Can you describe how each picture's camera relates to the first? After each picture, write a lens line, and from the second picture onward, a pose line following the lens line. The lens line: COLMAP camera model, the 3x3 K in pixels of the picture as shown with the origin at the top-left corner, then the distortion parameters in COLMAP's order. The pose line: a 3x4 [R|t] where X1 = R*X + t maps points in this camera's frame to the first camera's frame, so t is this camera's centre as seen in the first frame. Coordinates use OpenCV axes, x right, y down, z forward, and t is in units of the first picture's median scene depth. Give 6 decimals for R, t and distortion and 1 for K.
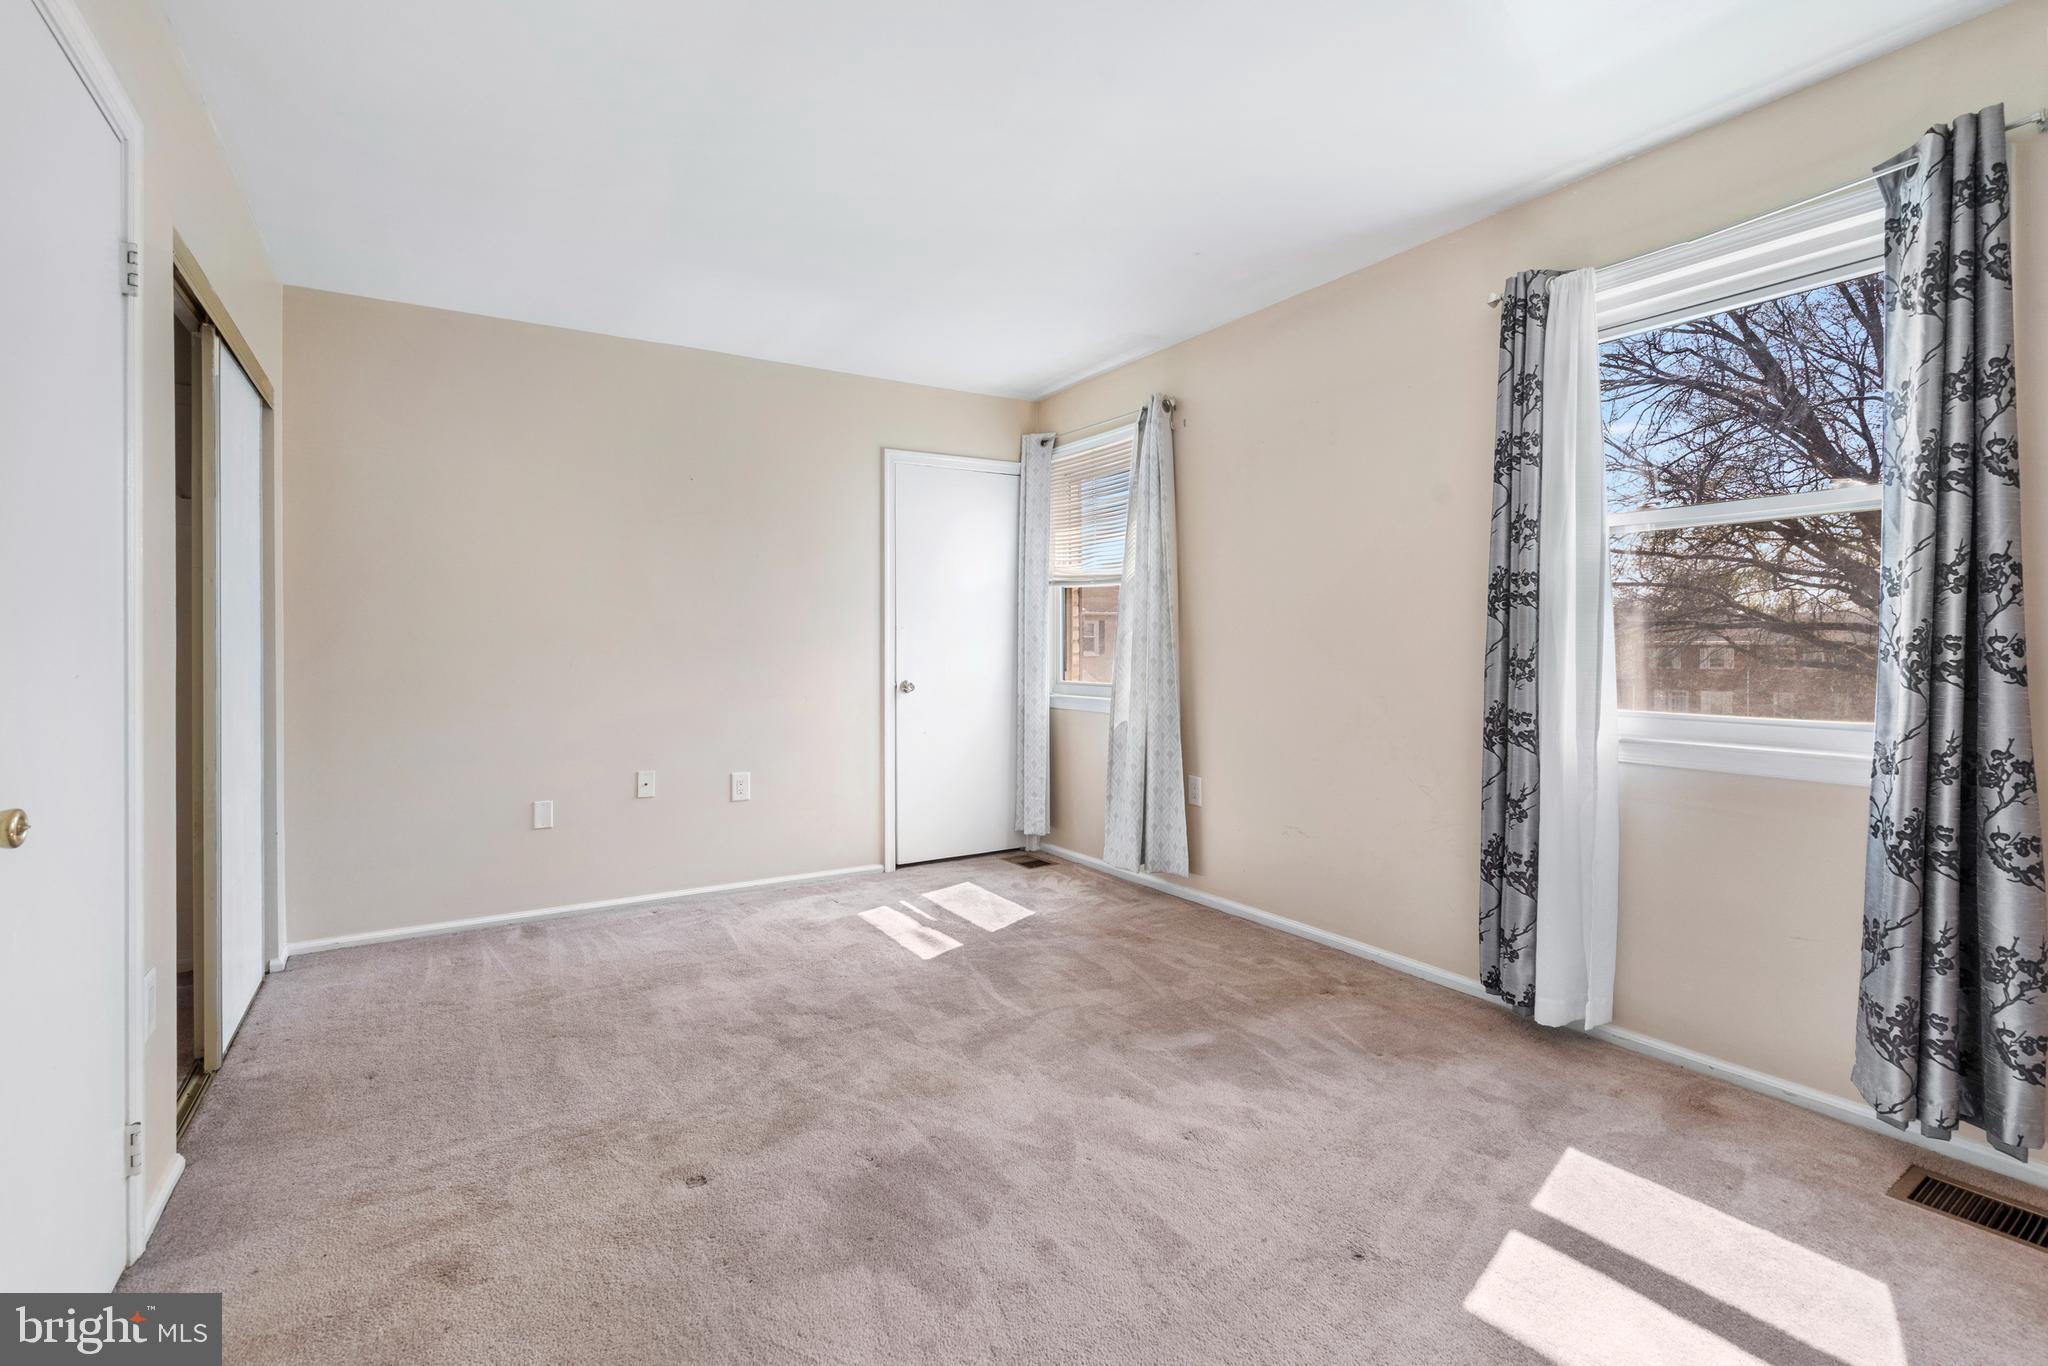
lens RADIAL K [[941.9, 0, 1034.9], [0, 941.9, 665.6], [0, 0, 1]] dist [-0.001428, -0.000142]
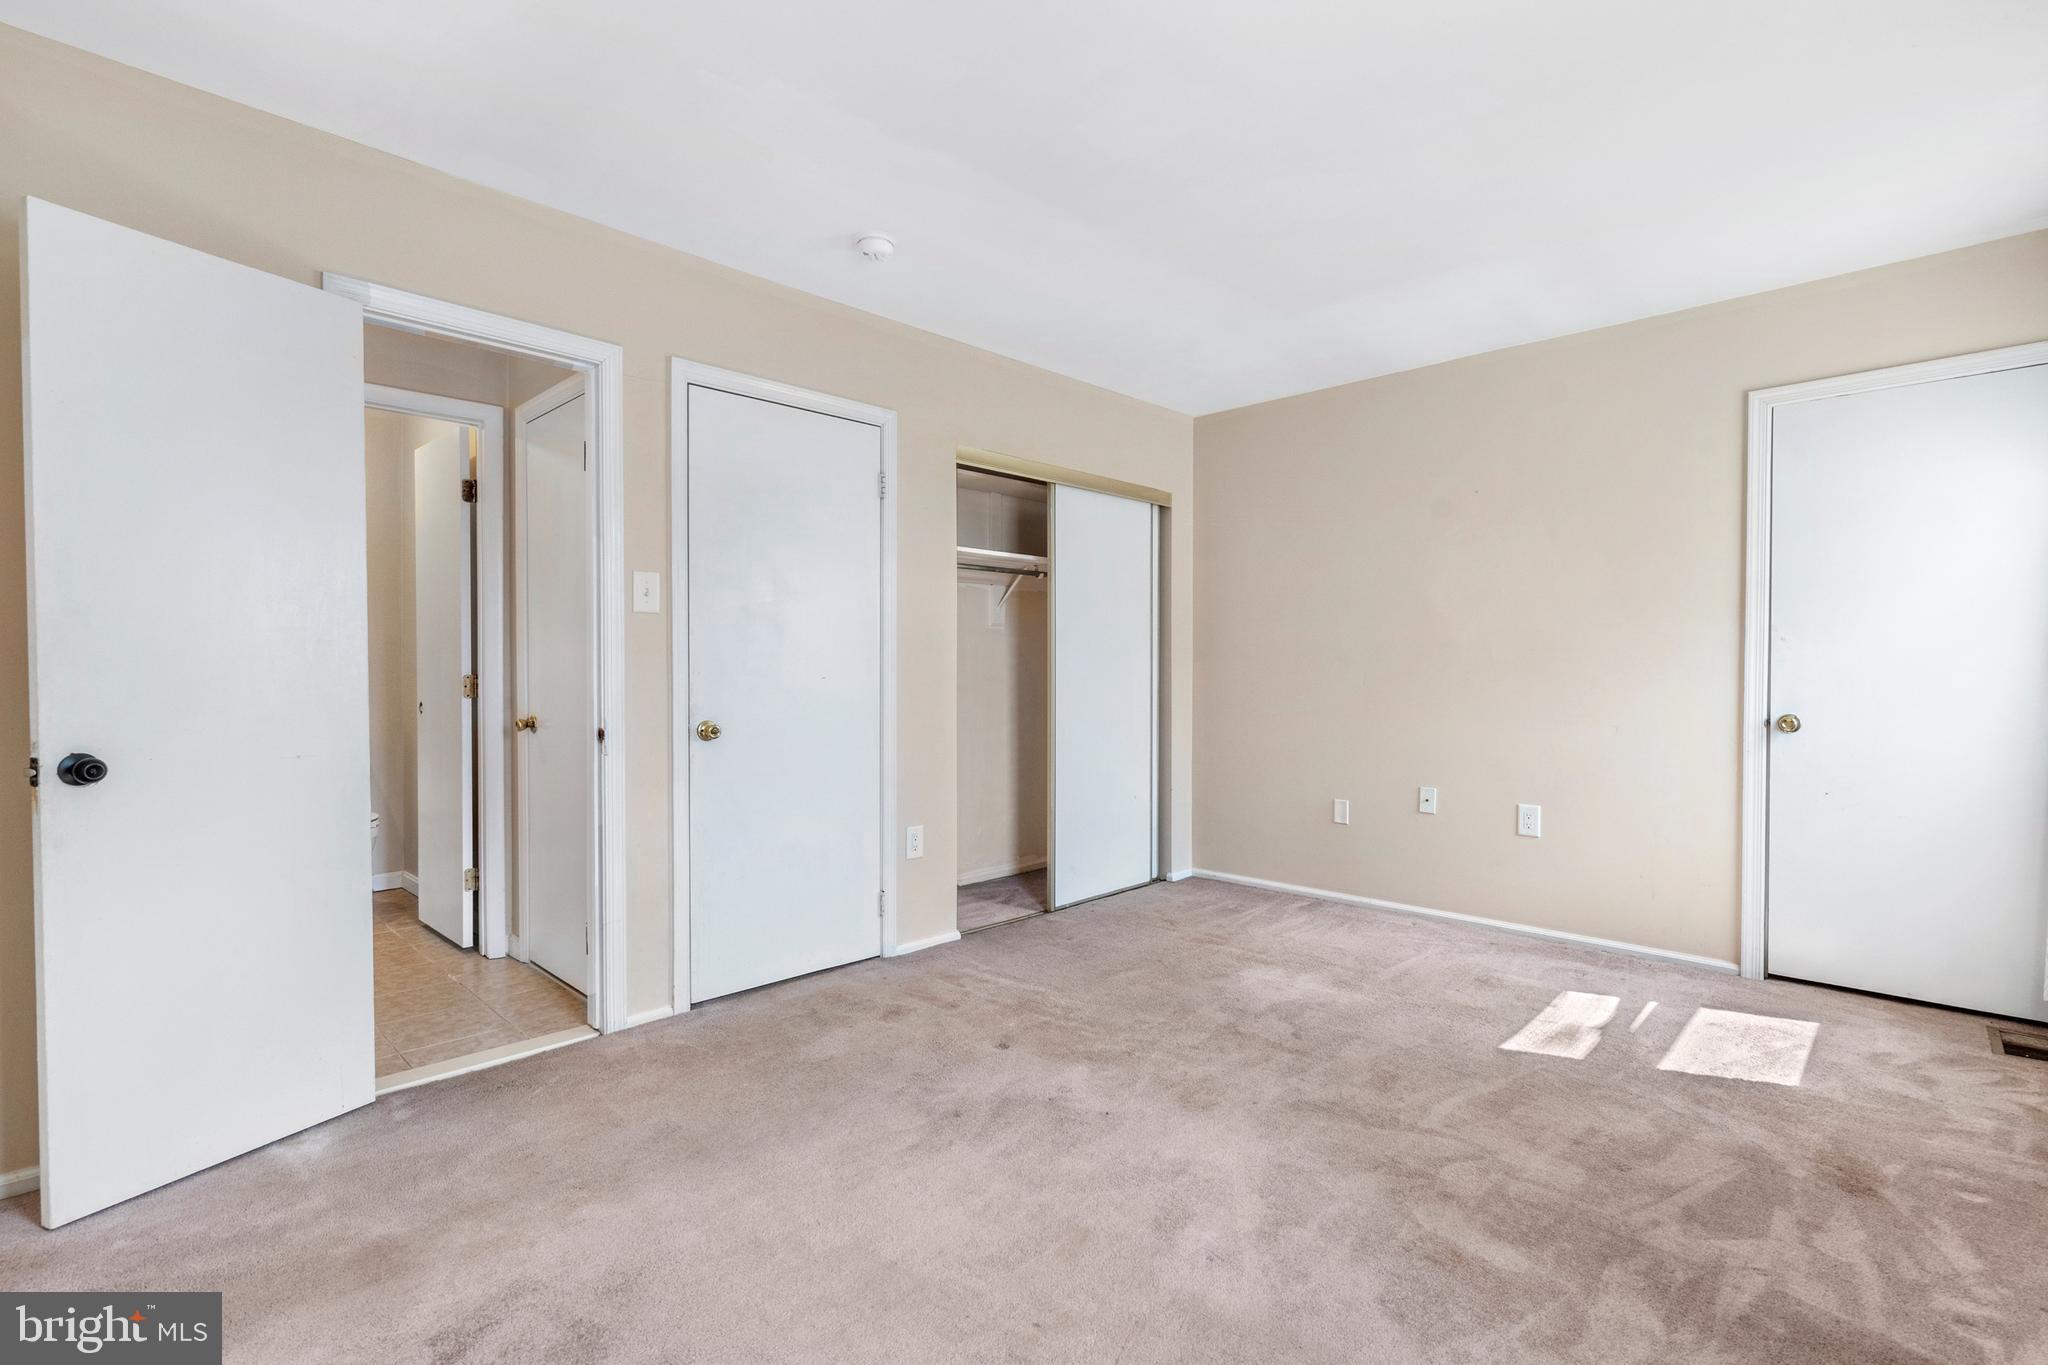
lens RADIAL K [[940.4, 0, 1024.0], [0, 940.4, 682.5], [0, 0, 1]] dist [0.001363, 0.000299]
pose [[0.224613, 0.015639, -0.974322, 0.612725], [-0.017201, 0.999779, 0.012082, -0.009099], [0.974296, 0.014046, 0.224833, 0.428669]]
